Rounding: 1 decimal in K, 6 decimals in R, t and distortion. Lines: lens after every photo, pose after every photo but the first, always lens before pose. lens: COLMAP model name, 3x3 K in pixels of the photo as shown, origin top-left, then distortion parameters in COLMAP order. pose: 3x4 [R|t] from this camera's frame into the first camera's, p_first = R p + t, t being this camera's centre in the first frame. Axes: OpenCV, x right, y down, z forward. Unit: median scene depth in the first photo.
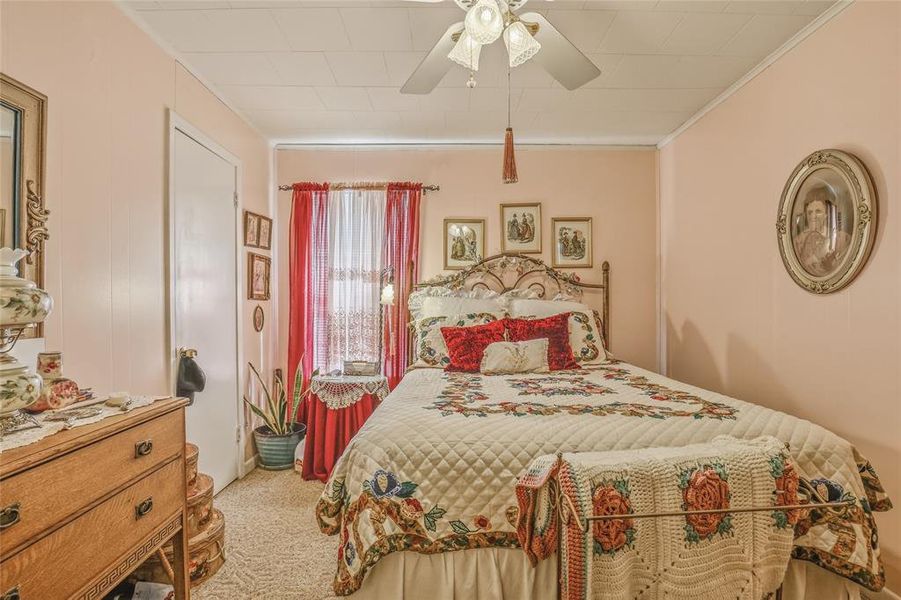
lens RADIAL K [[430.0, 0, 445.9], [0, 430.0, 304.7], [0, 0, 1]] dist [-0.032690, 0.000821]
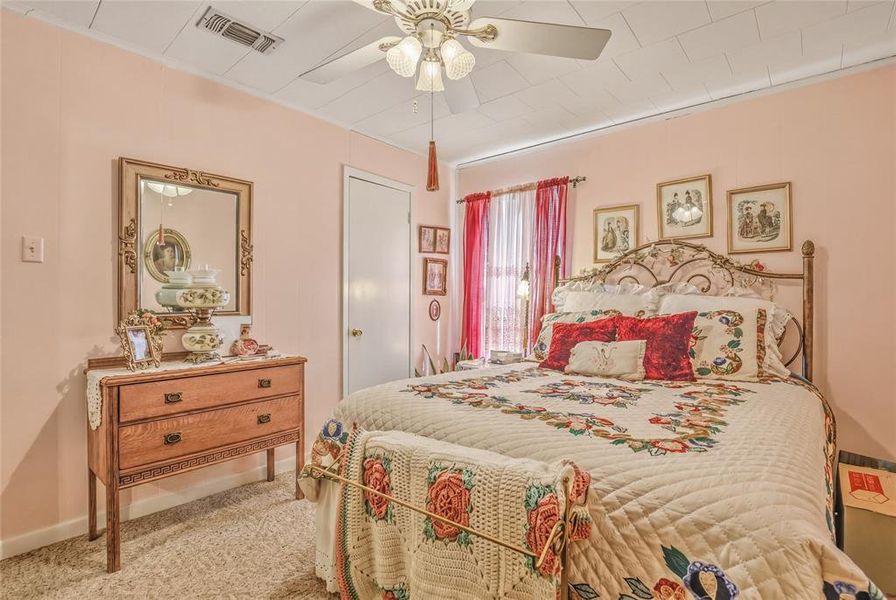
lens RADIAL K [[427.6, 0, 439.1], [0, 427.6, 295.7], [0, 0, 1]] dist [-0.032690, 0.000821]
pose [[0.743925, 0.001547, -0.668261, 0.390352], [-0.007514, 0.999953, -0.006050, -0.001796], [0.668221, 0.009522, 0.743902, 0.080363]]
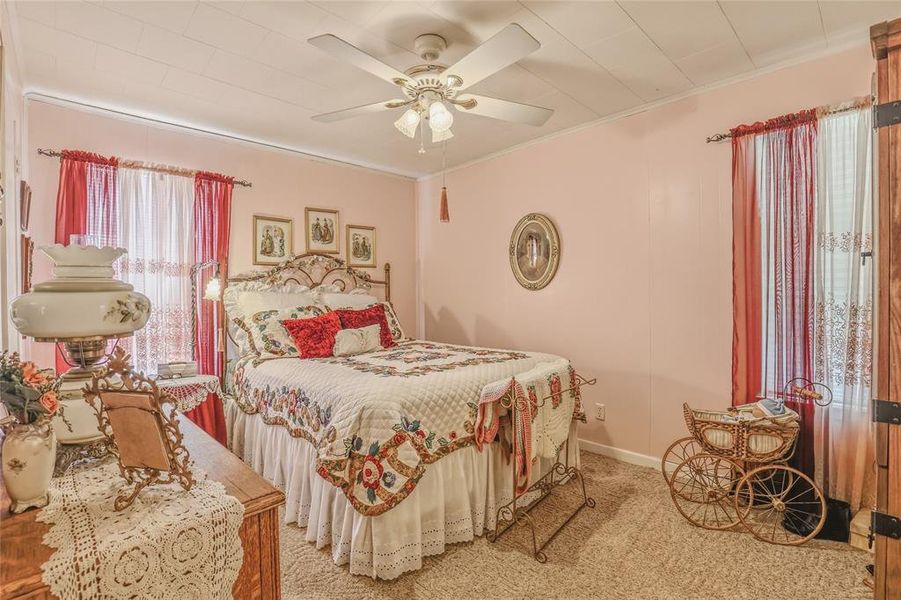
lens RADIAL K [[430.0, 0, 455.3], [0, 430.0, 291.2], [0, 0, 1]] dist [-0.032690, 0.000821]
pose [[0.709532, -0.005750, 0.704650, -0.402633], [0.010956, 0.999936, -0.002873, -0.011173], [-0.704588, 0.009759, 0.709550, -0.061406]]
